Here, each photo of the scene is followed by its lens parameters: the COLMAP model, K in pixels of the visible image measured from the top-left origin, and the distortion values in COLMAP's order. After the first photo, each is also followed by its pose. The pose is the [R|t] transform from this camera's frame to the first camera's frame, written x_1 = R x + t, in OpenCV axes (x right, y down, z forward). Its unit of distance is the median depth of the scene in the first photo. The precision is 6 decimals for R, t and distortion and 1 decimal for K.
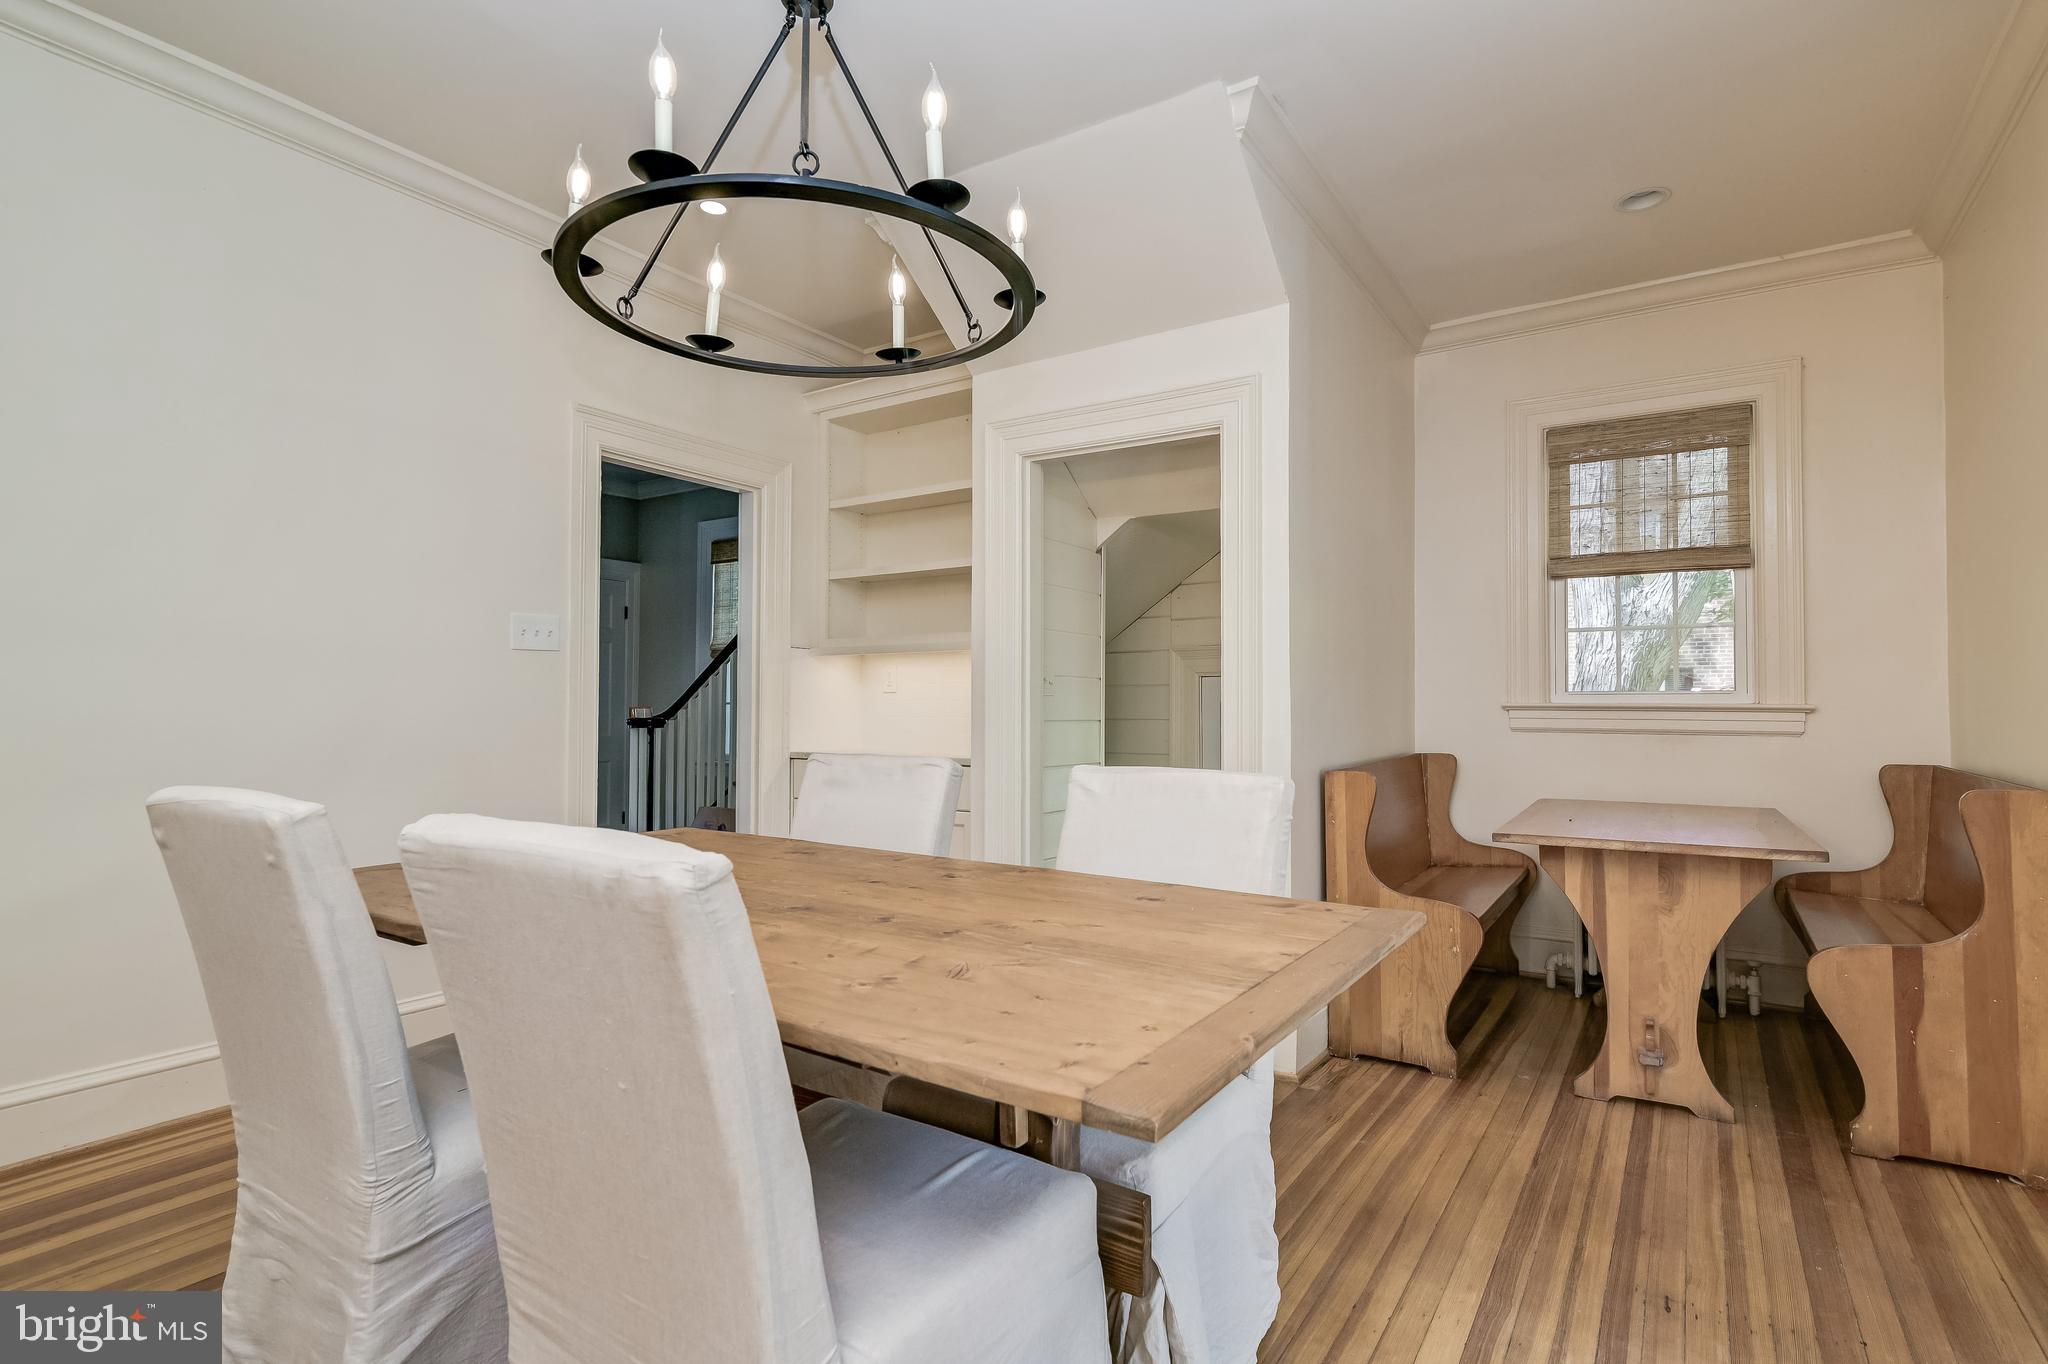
lens RADIAL K [[1011.6, 0, 1017.1], [0, 1011.6, 698.9], [0, 0, 1]] dist [-0.000125, 0.000036]
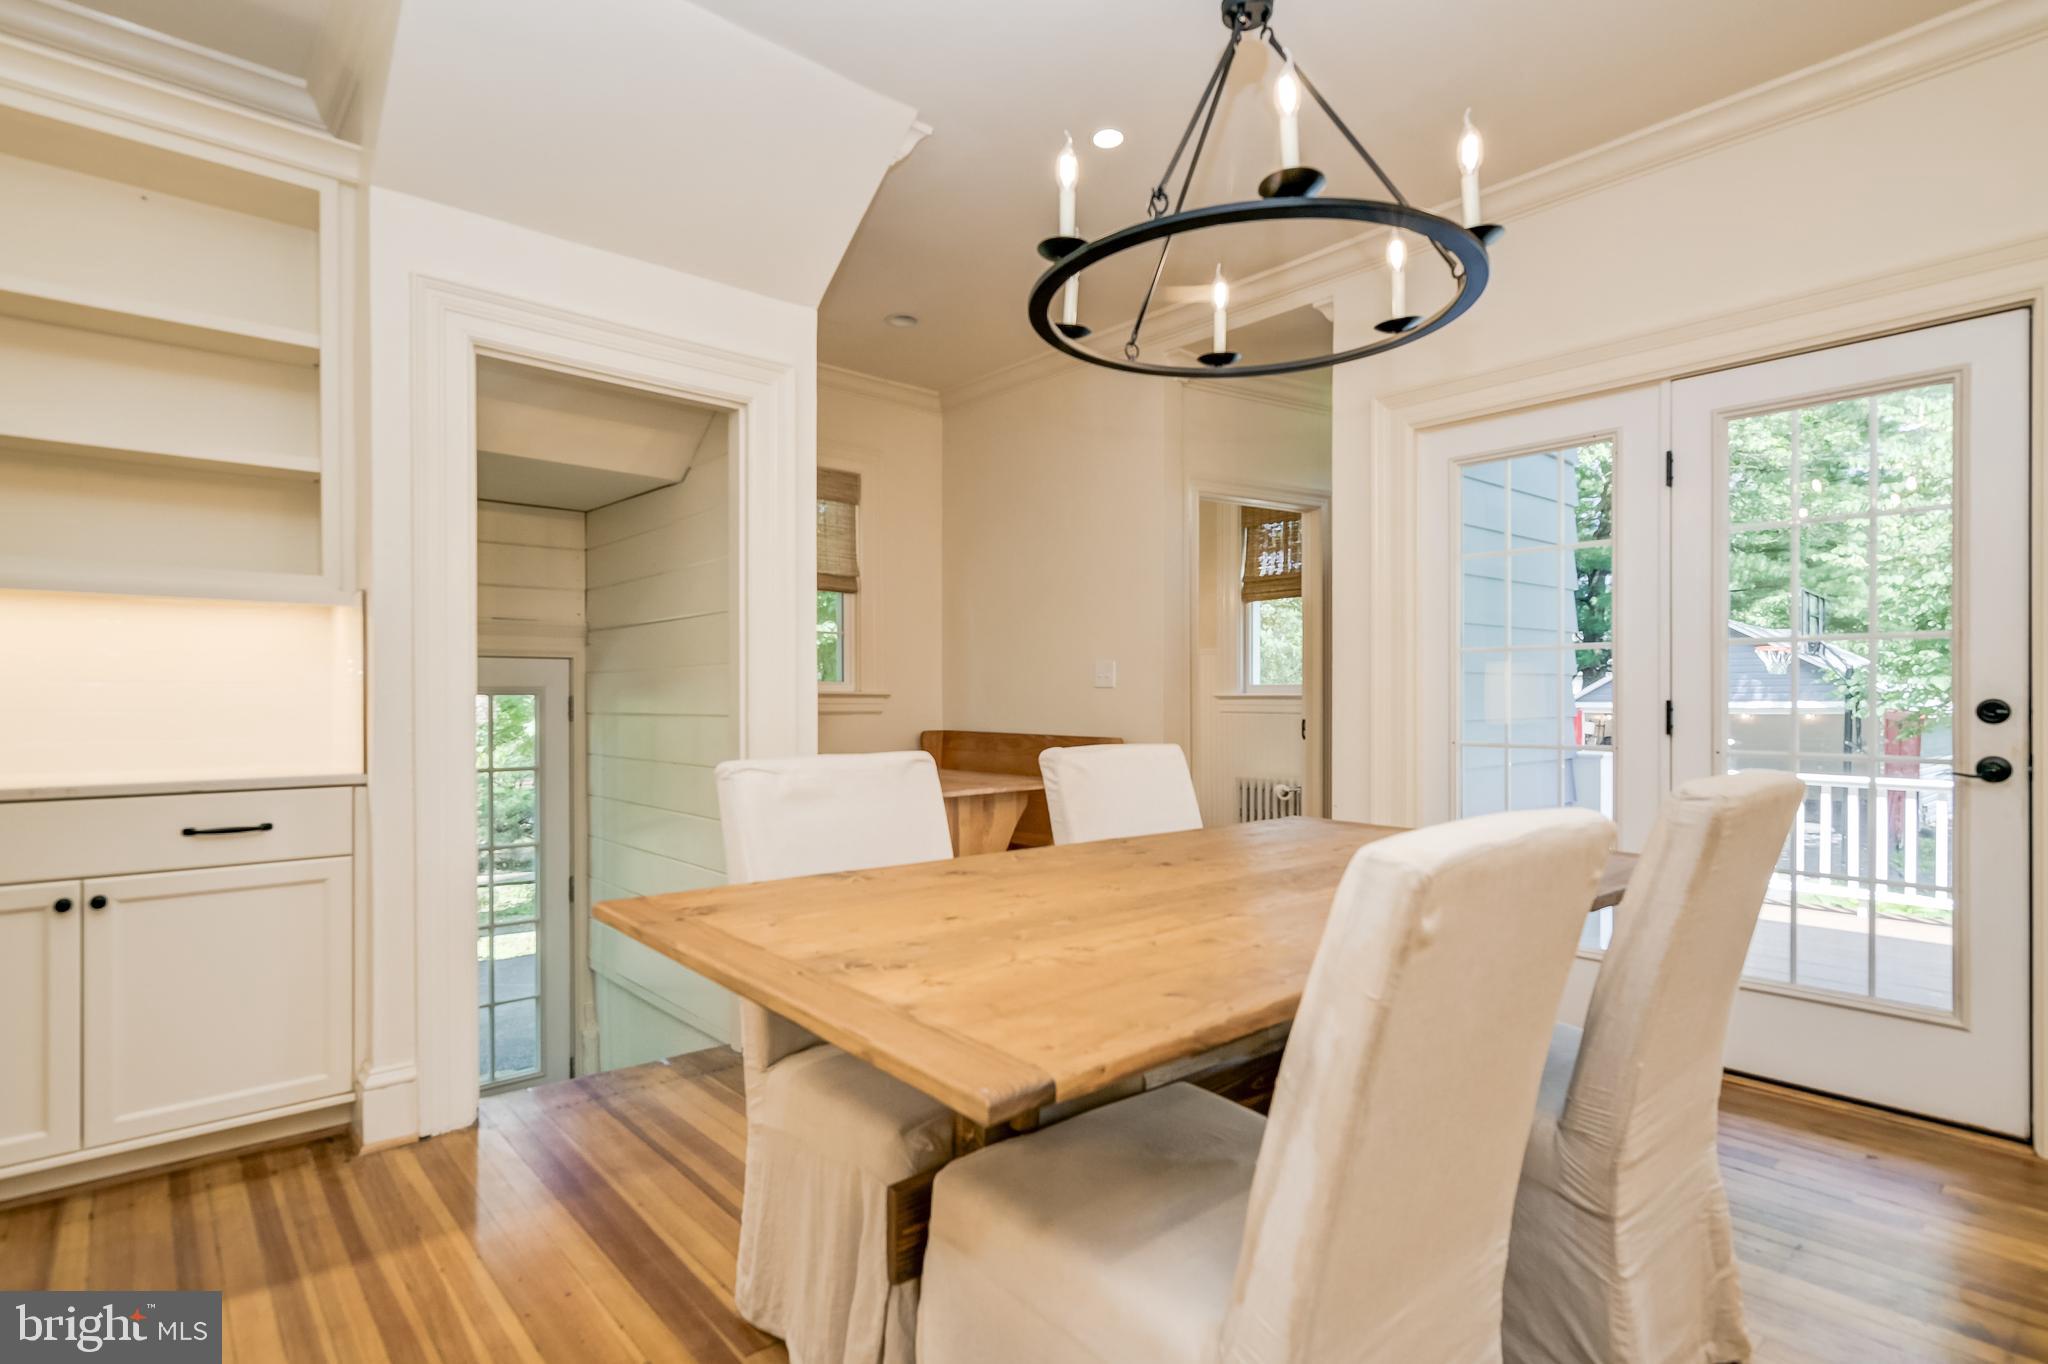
lens RADIAL K [[1011.6, 0, 1017.1], [0, 1011.6, 698.9], [0, 0, 1]] dist [-0.000125, 0.000036]
pose [[0.256680, -0.008067, 0.966463, -0.572703], [-0.001978, 0.999959, 0.008872, 0.002582], [-0.966494, -0.004189, 0.256653, 0.434362]]
